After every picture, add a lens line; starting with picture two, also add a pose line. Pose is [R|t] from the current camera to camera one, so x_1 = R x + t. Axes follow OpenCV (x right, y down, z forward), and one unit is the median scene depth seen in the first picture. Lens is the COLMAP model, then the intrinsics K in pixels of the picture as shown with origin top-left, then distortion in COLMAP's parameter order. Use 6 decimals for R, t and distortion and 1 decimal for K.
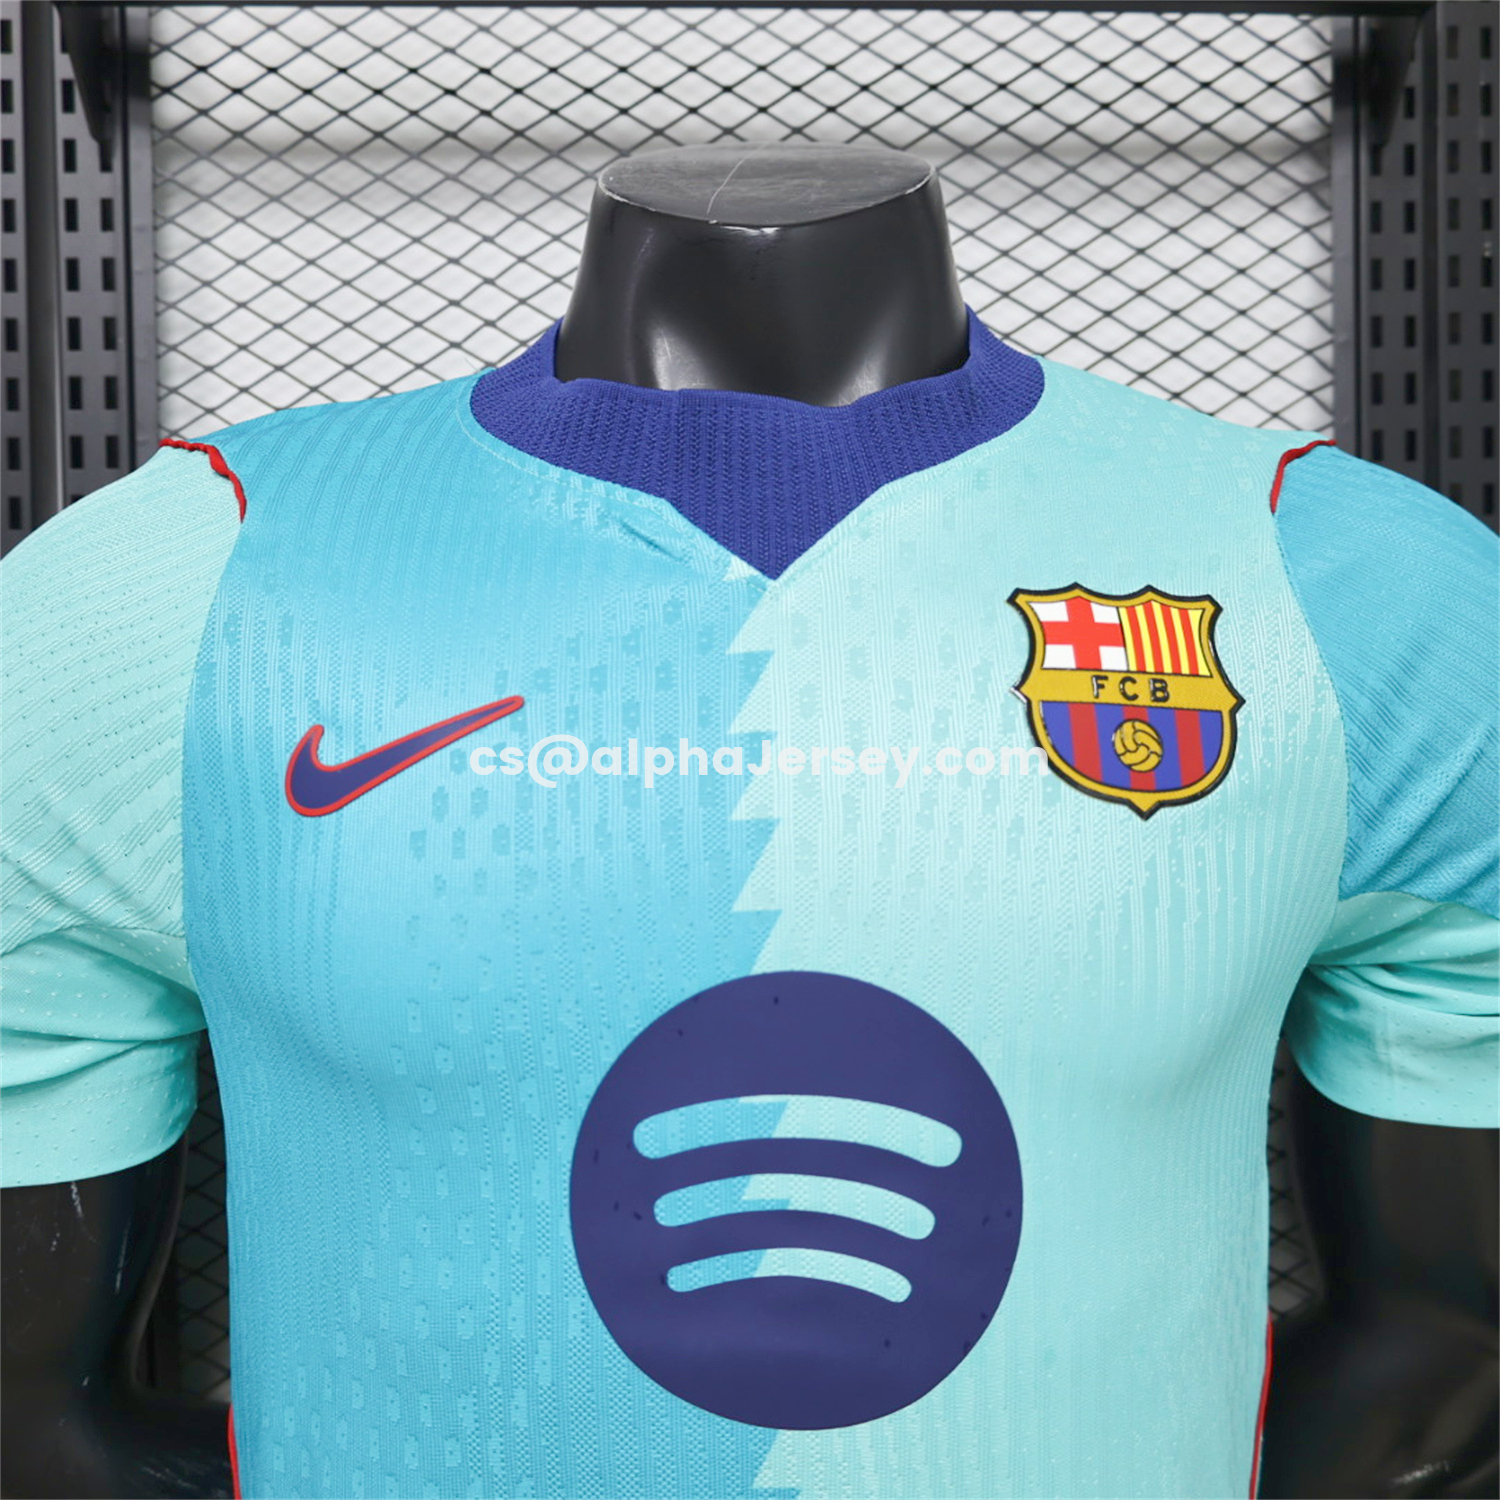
lens RADIAL K [[1471.2, 0, 748.8], [0, 1471.2, 812.8], [0, 0, 1]] dist [0.001261, 0.023721]
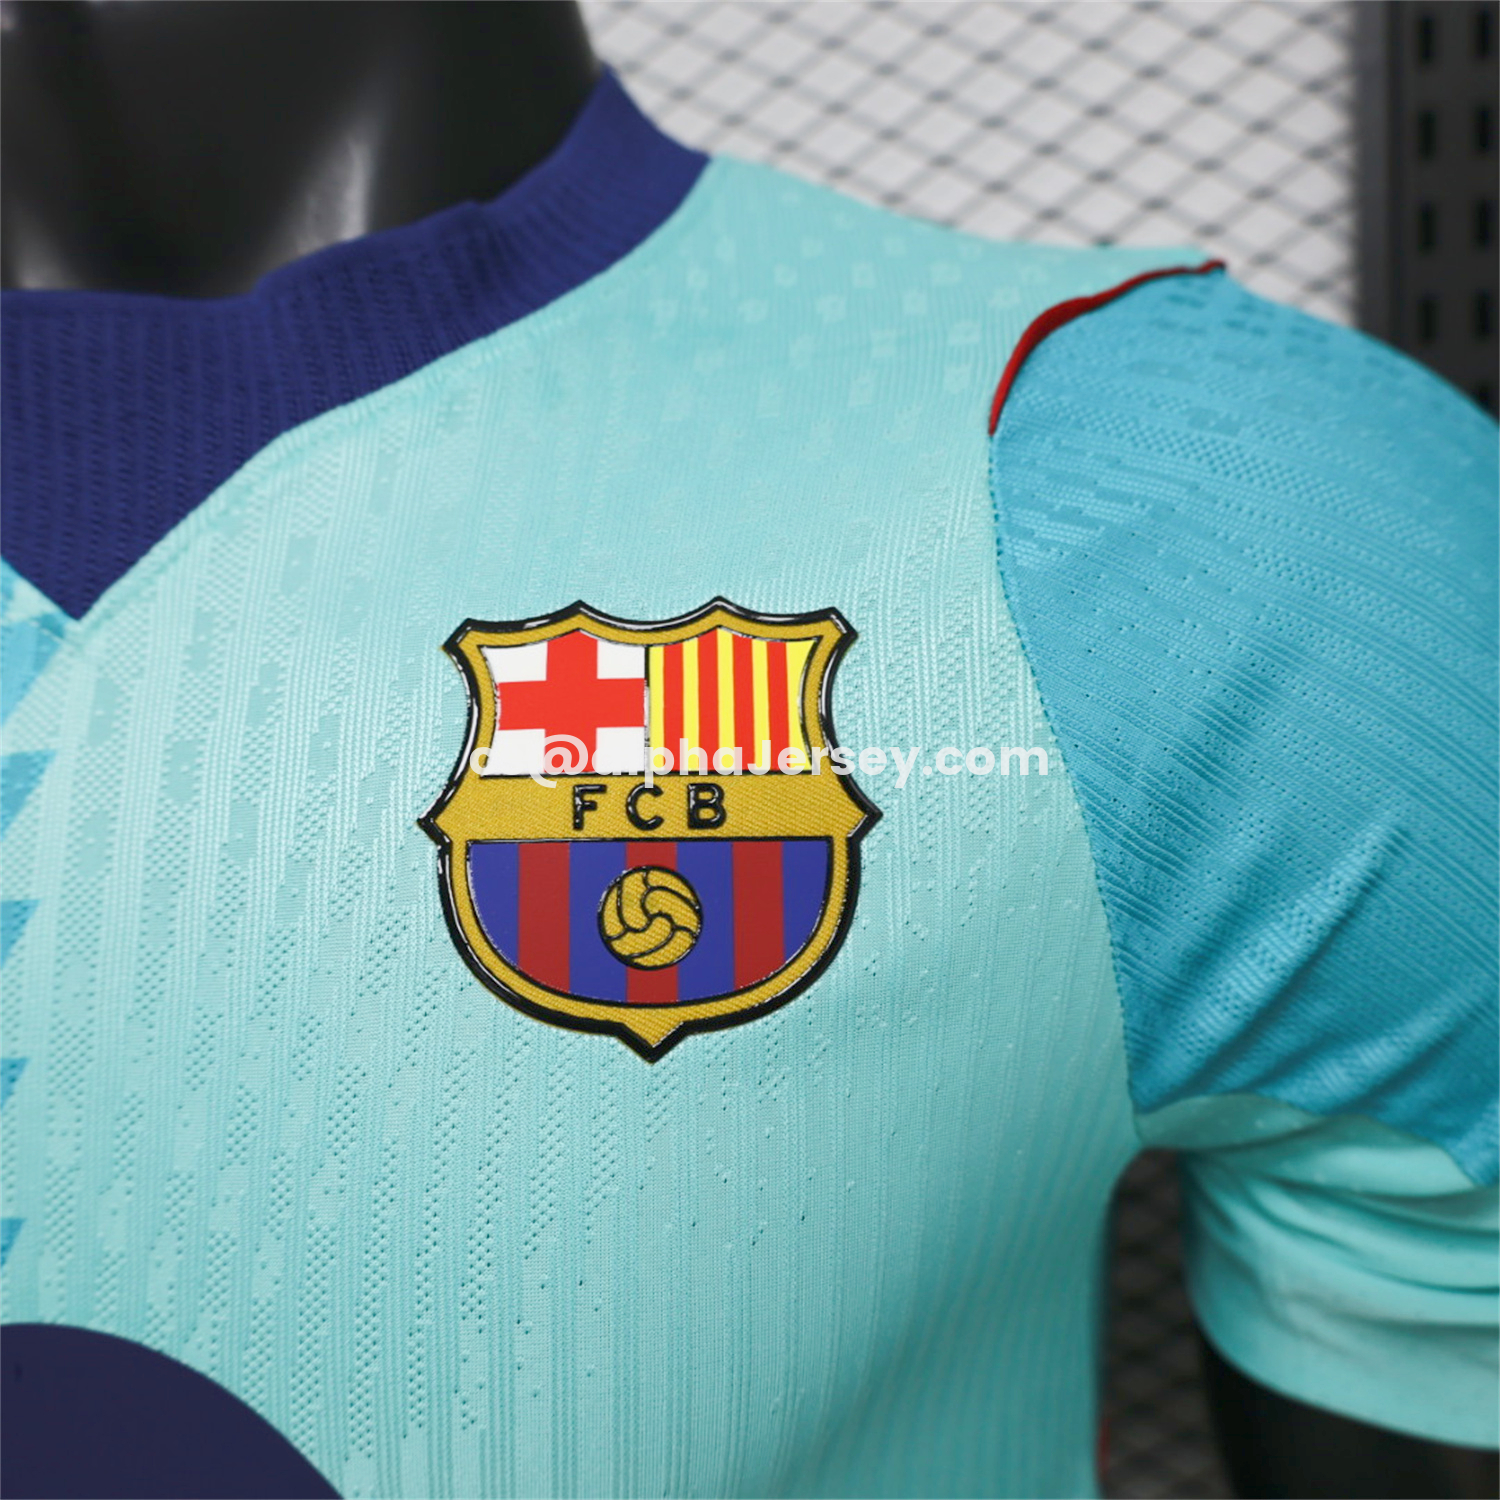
lens RADIAL K [[1476.4, 0, 750.0], [0, 1476.4, 750.0], [0, 0, 1]] dist [-0.003142, -0.004166]
pose [[0.984229, -0.021862, -0.175542, 0.382050], [0.039978, 0.994150, 0.100334, -0.154135], [0.172322, -0.105770, 0.979346, 0.461303]]
